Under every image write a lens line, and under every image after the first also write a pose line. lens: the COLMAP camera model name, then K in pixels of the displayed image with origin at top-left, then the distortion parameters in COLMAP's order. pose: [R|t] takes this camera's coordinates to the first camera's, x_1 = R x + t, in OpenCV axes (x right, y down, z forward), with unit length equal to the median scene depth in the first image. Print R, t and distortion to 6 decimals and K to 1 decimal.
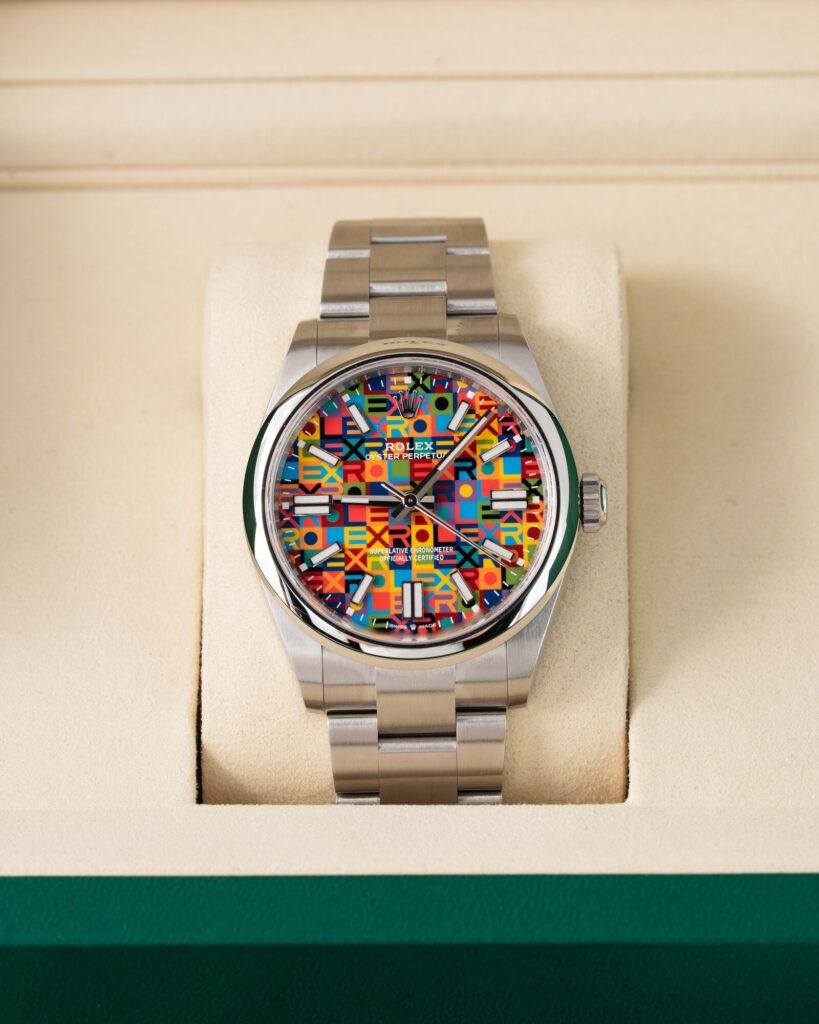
lens RADIAL K [[4776.6, 0, 408.1], [0, 4776.6, 511.7], [0, 0, 1]] dist [-0.047805, 0.000000]
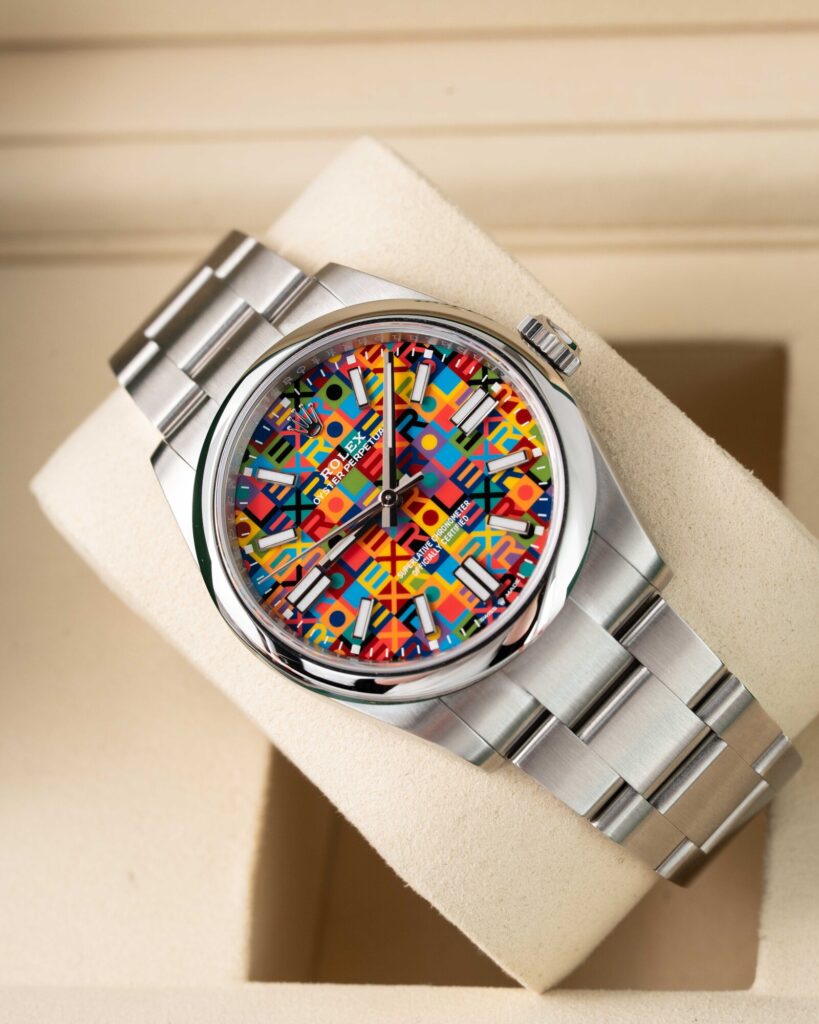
lens RADIAL K [[4776.6, 0, 406.2], [0, 4776.6, 511.8], [0, 0, 1]] dist [-0.047805, 0.000000]
pose [[0.696227, -0.717713, 0.012489, -0.009286], [0.711605, 0.687809, -0.143308, 0.117478], [0.094264, 0.108662, 0.989599, 0.195866]]
